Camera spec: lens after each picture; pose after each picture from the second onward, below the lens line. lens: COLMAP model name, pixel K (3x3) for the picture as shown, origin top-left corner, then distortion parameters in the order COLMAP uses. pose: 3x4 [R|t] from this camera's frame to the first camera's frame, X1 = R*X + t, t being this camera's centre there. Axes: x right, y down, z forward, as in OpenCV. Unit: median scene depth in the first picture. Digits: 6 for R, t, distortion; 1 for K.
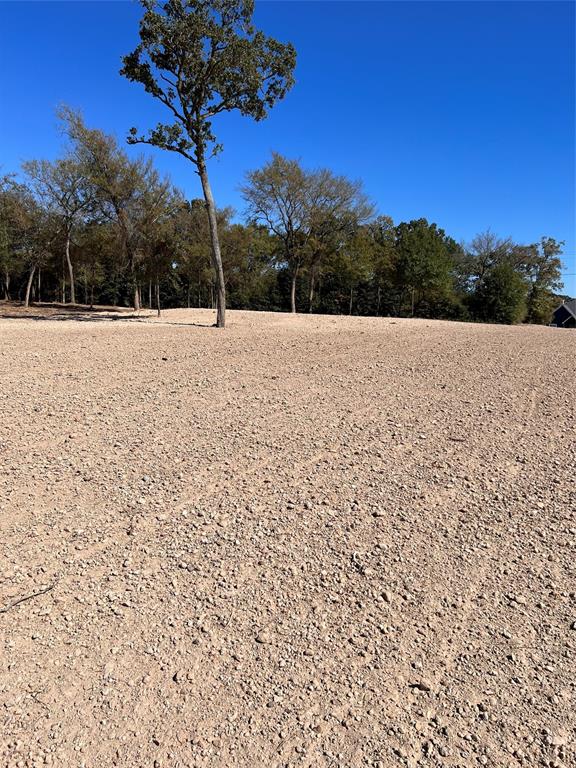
lens RADIAL K [[575.6, 0, 288.1], [0, 575.6, 393.3], [0, 0, 1]] dist [0.058101, -0.069769]
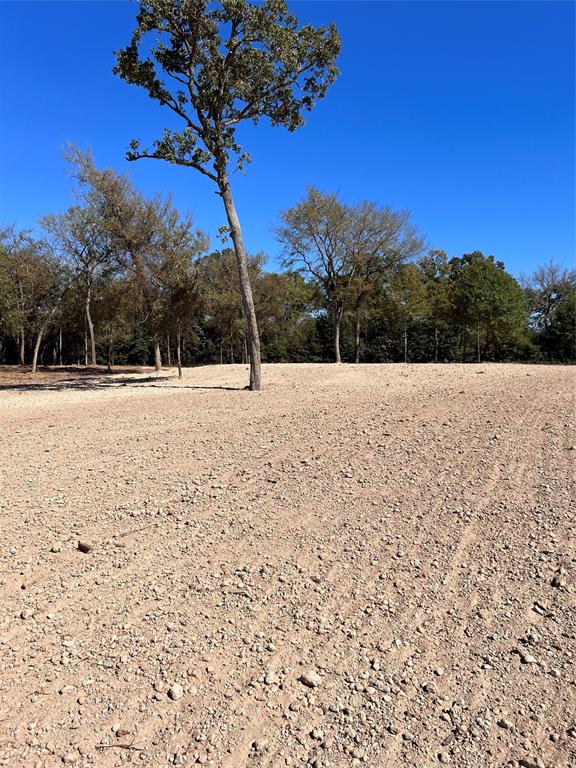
lens RADIAL K [[577.1, 0, 288.5], [0, 577.1, 381.5], [0, 0, 1]] dist [0.053671, -0.060084]
pose [[0.996947, -0.046444, -0.062759, -0.015761], [0.039670, 0.993661, -0.105185, -0.027731], [0.067246, 0.102374, 0.992470, 0.157939]]
